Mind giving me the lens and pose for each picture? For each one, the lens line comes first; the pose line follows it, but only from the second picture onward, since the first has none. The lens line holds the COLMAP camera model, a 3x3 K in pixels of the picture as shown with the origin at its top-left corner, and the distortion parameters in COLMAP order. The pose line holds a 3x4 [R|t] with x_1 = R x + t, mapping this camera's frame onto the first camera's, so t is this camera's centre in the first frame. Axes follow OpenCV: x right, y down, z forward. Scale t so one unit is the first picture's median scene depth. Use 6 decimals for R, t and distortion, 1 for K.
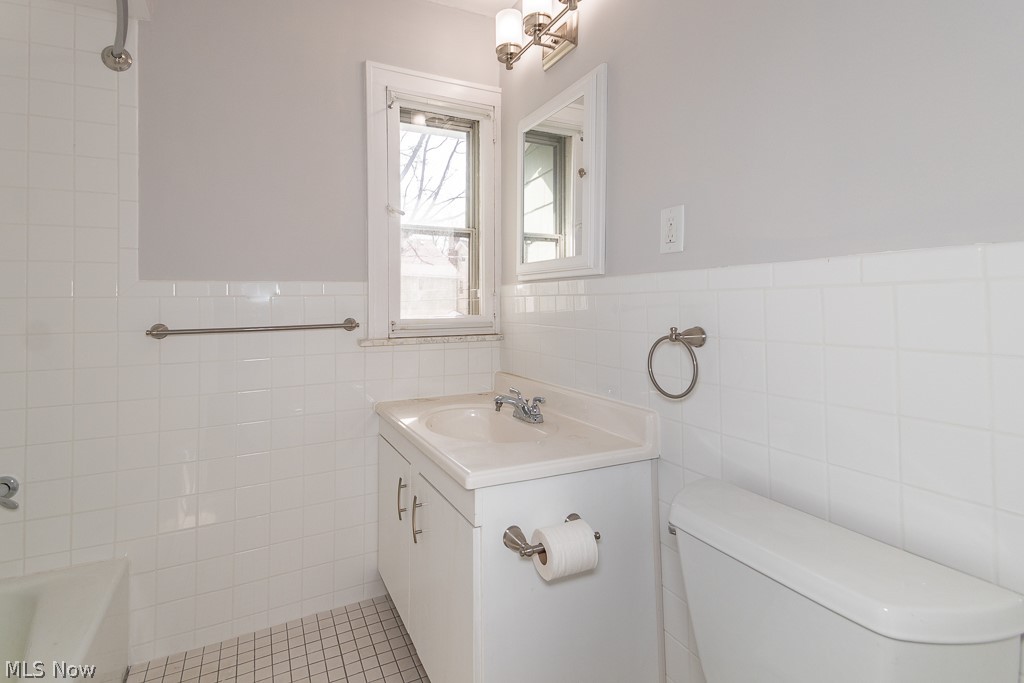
lens RADIAL K [[481.2, 0, 522.5], [0, 481.2, 315.3], [0, 0, 1]] dist [0.032895, -0.015146]
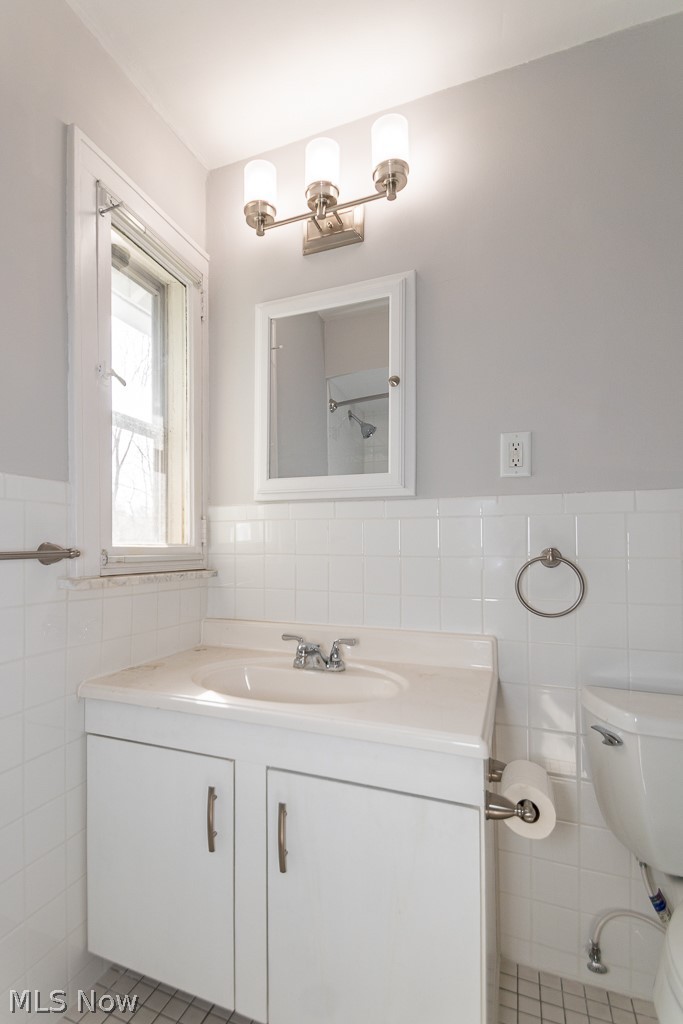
lens RADIAL K [[481.2, 0, 318.3], [0, 481.2, 543.2], [0, 0, 1]] dist [0.032895, -0.015146]
pose [[0.774503, 0.014314, 0.632408, -0.465458], [0.007569, 0.999463, -0.031892, 0.027443], [-0.632524, 0.029487, 0.773979, 0.341964]]
